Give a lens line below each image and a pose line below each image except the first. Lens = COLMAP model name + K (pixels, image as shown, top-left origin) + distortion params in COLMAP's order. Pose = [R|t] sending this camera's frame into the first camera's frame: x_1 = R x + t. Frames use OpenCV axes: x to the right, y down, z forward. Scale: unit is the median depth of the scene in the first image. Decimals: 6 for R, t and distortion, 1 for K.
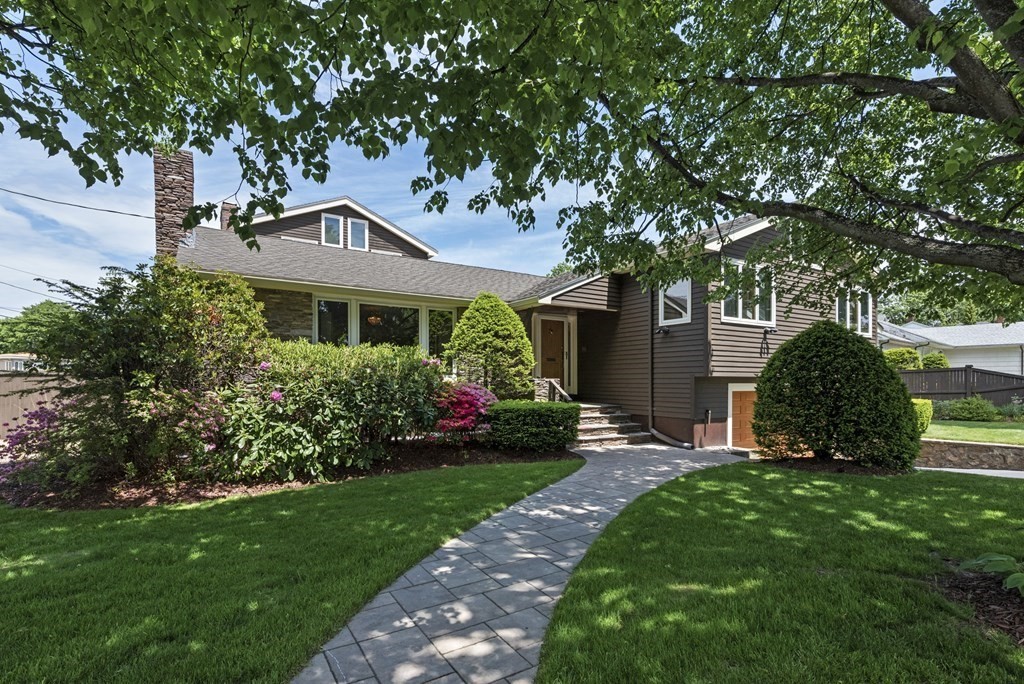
lens RADIAL K [[498.5, 0, 523.0], [0, 498.5, 386.9], [0, 0, 1]] dist [-0.005342, -0.000685]
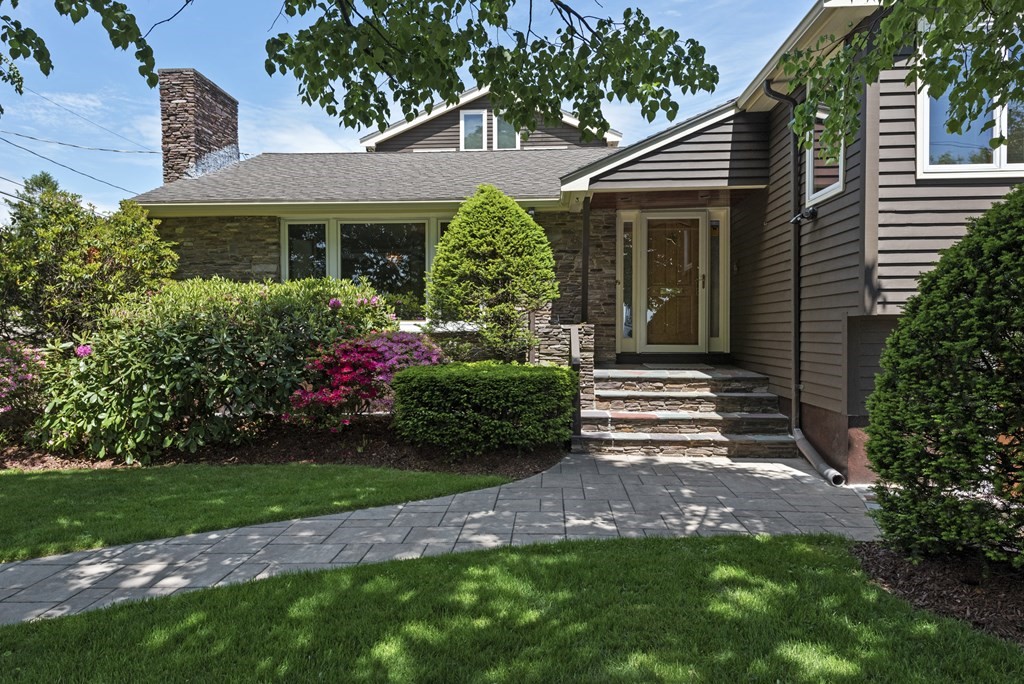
lens RADIAL K [[665.9, 0, 511.1], [0, 665.9, 339.7], [0, 0, 1]] dist [0.008309, -0.002144]
pose [[0.800730, 0.004762, -0.599006, 0.468972], [-0.000881, 0.999977, 0.006772, -0.004518], [0.599025, -0.004895, 0.800716, 0.378329]]
